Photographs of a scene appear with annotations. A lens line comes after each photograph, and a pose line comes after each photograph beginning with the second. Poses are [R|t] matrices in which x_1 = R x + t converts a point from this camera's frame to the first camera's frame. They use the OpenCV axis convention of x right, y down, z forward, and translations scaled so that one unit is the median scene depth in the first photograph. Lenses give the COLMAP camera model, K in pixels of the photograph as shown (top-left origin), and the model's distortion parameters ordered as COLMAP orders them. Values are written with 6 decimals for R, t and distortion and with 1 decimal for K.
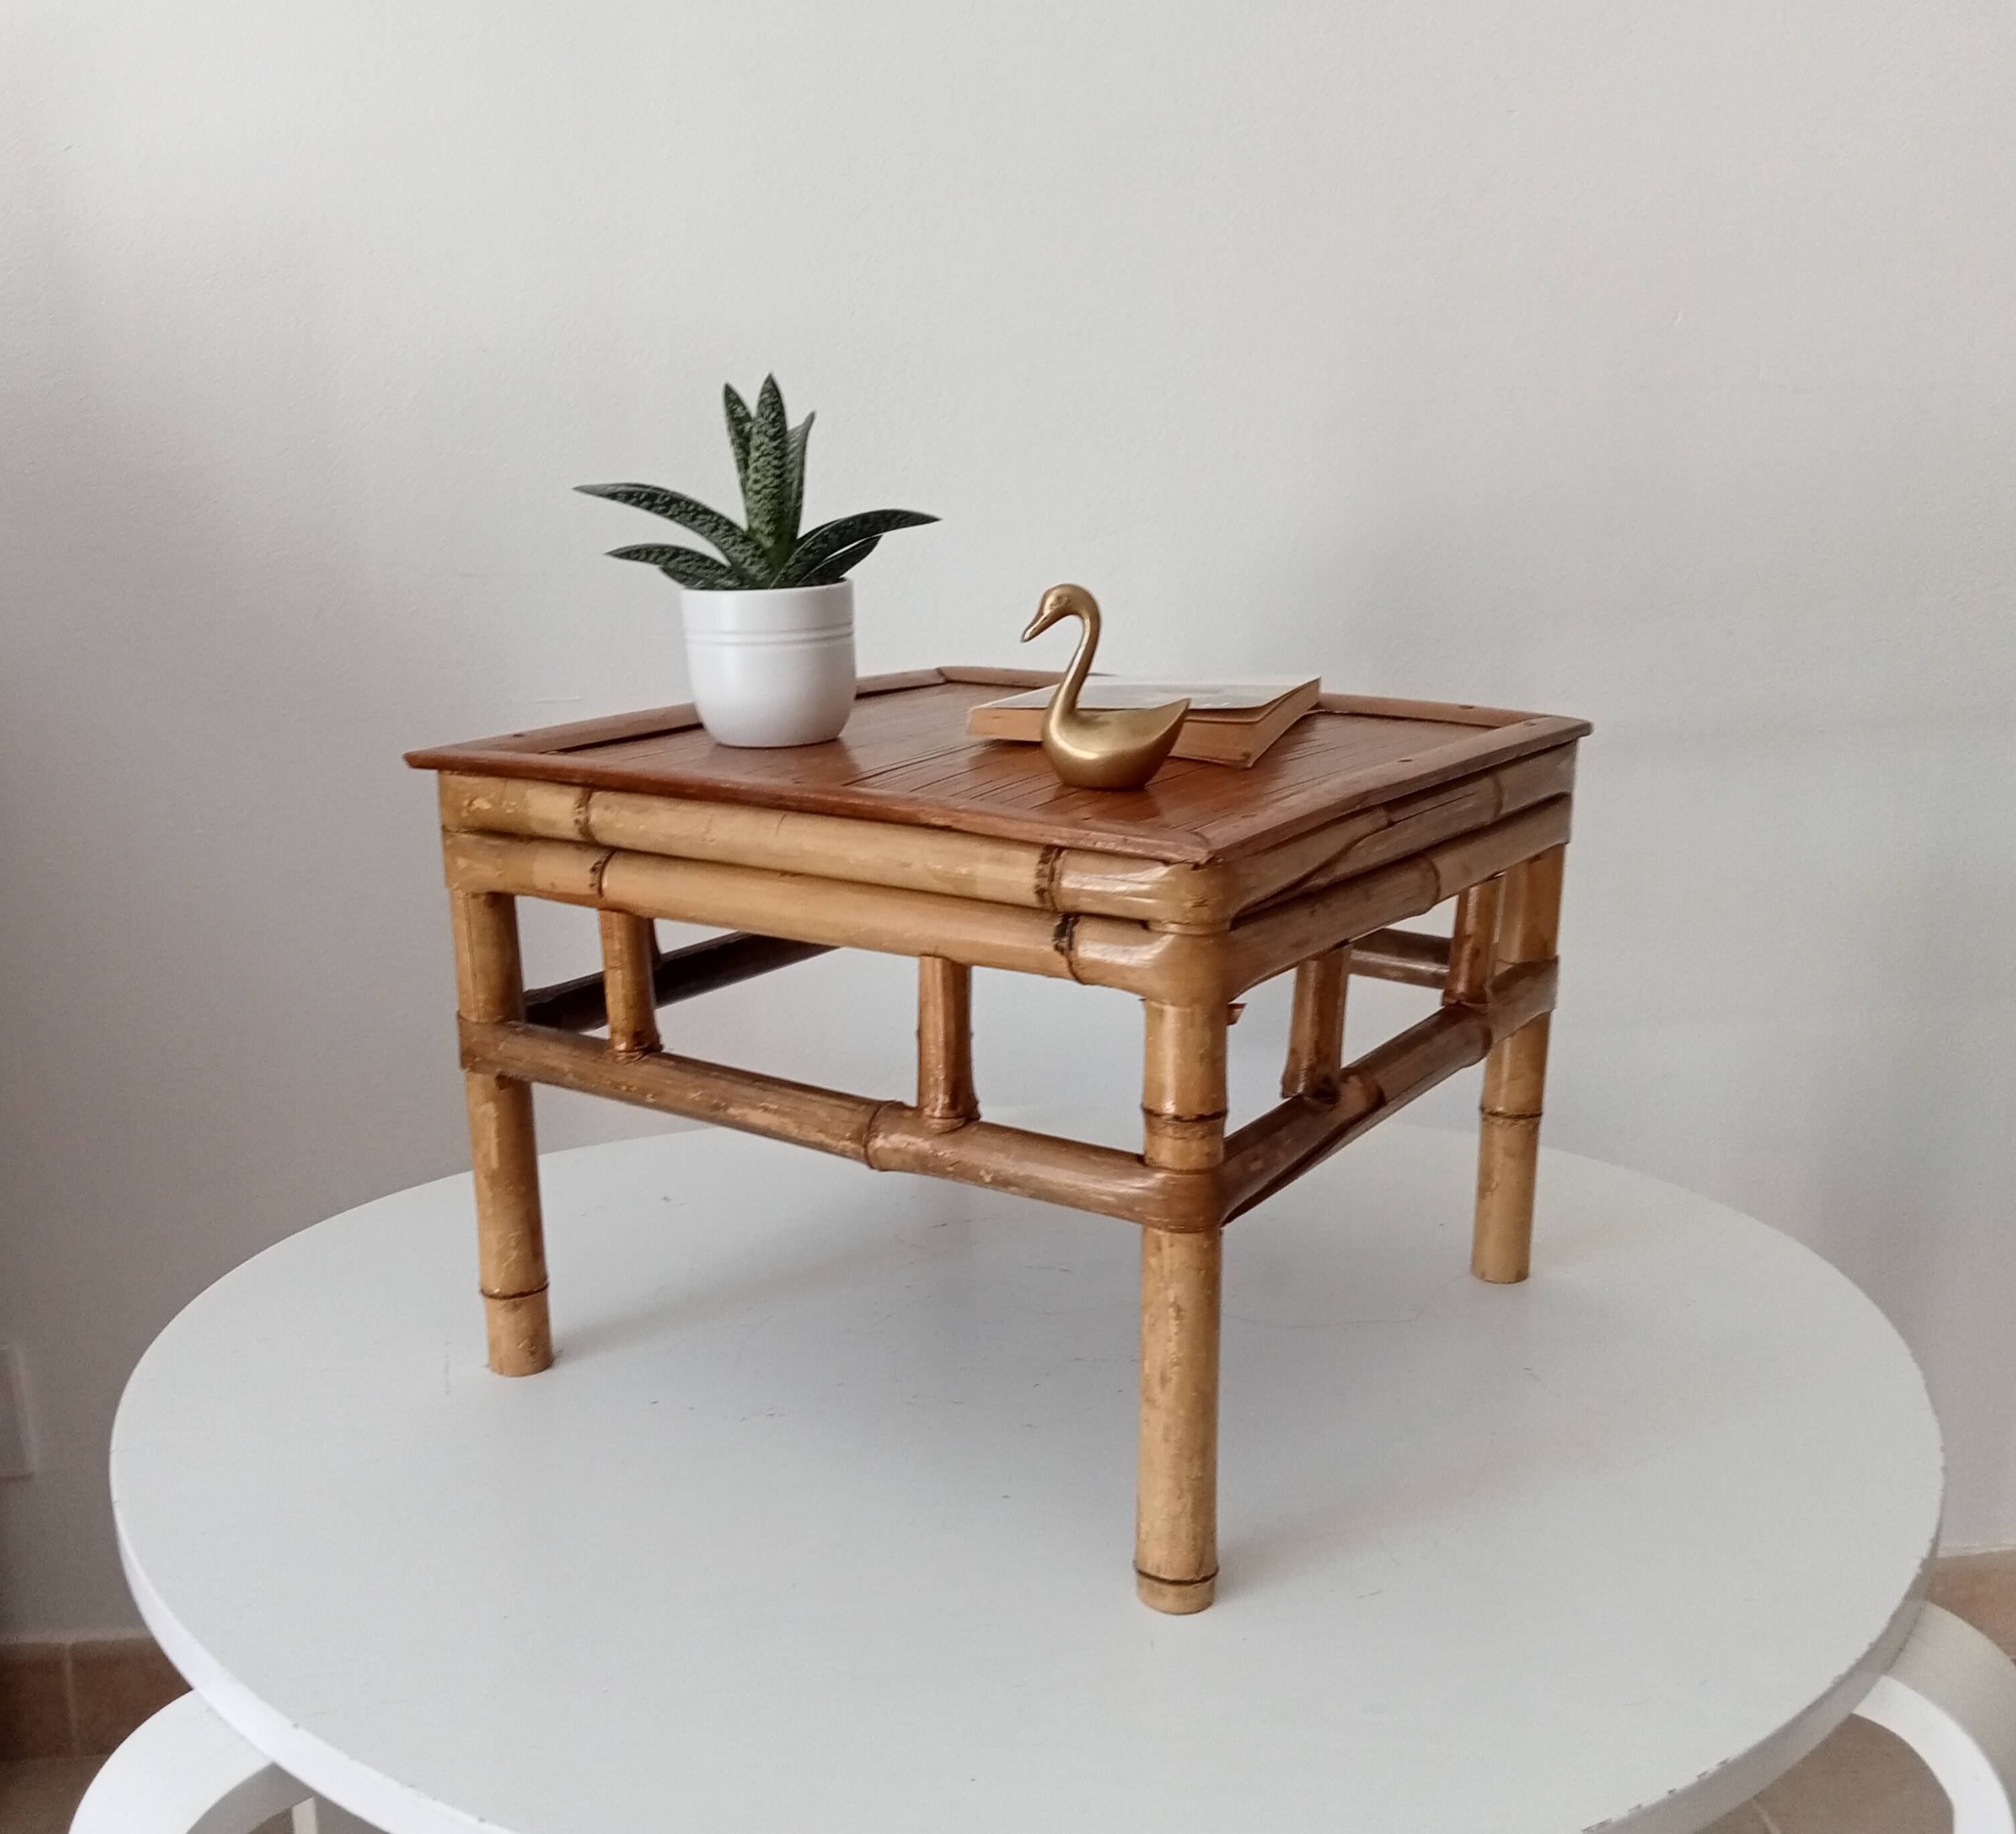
lens RADIAL K [[1953.5, 0, 1032.5], [0, 1953.5, 870.2], [0, 0, 1]] dist [0.106460, 0.000000]
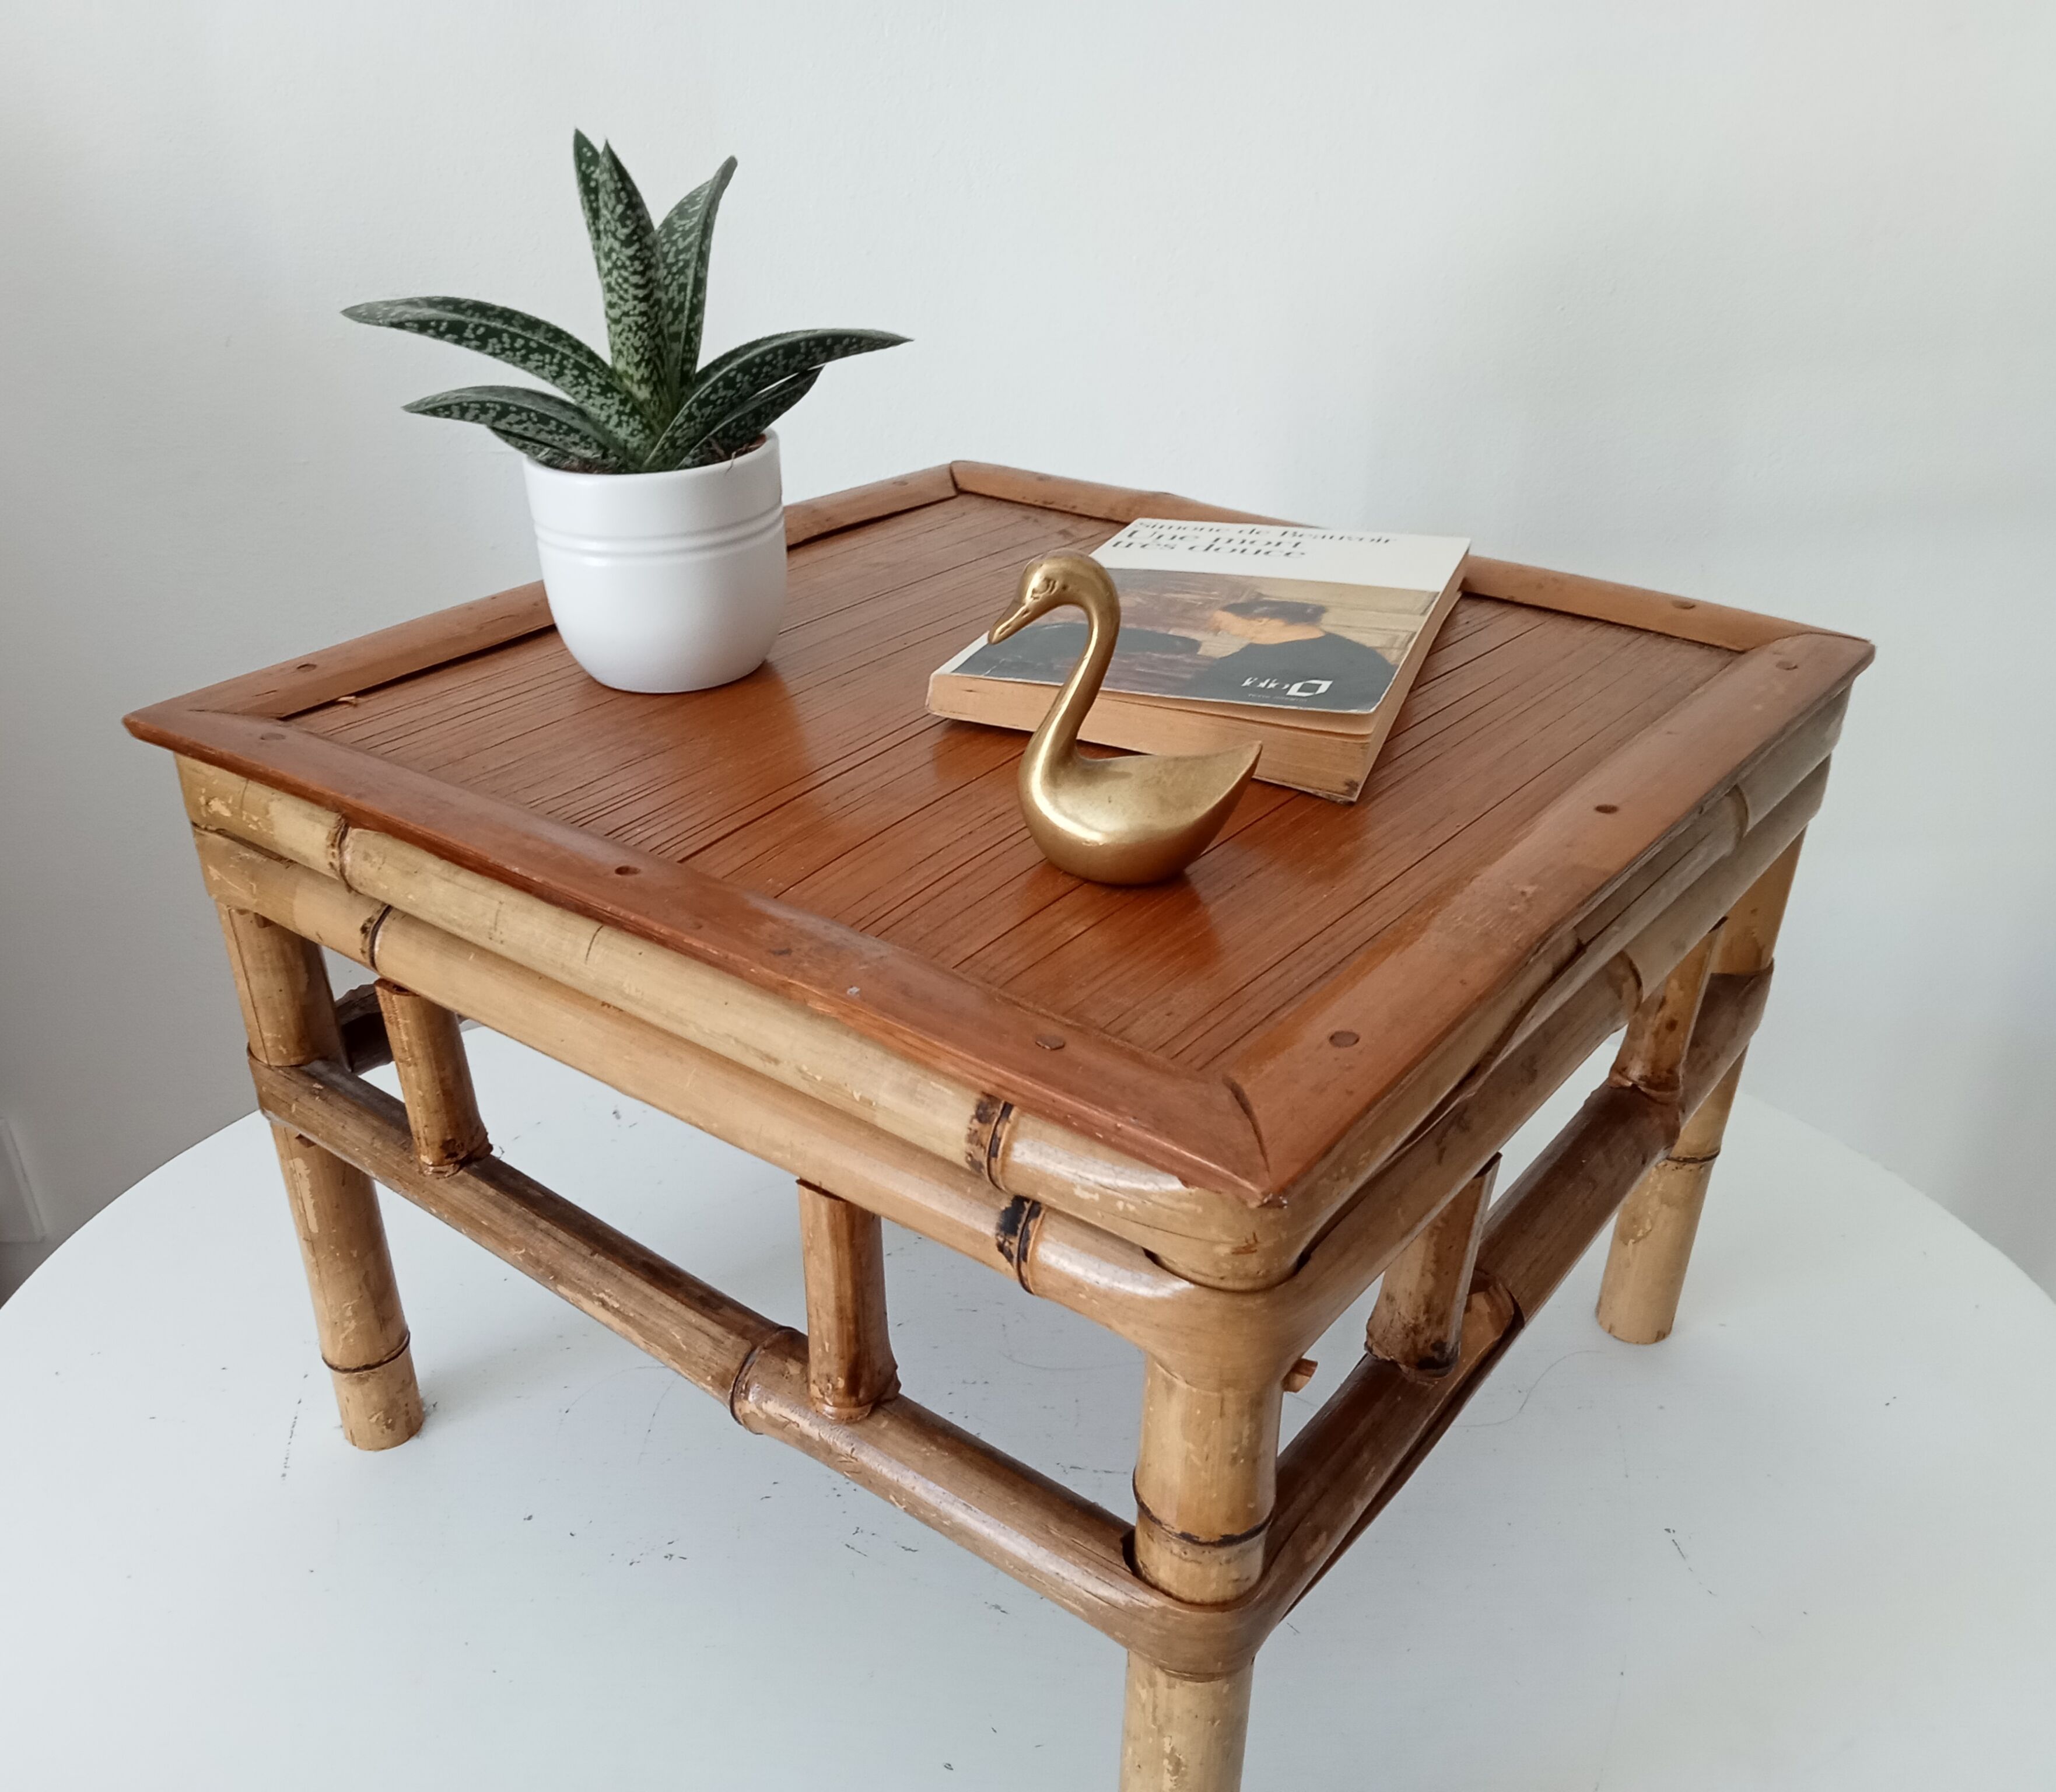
lens RADIAL K [[1781.8, 0, 946.7], [0, 1781.8, 890.3], [0, 0, 1]] dist [0.029907, 0.014683]
pose [[0.994120, 0.045341, -0.098331, 0.036534], [-0.019427, 0.968058, 0.249973, -0.166053], [0.106524, -0.246593, 0.963247, 0.410786]]
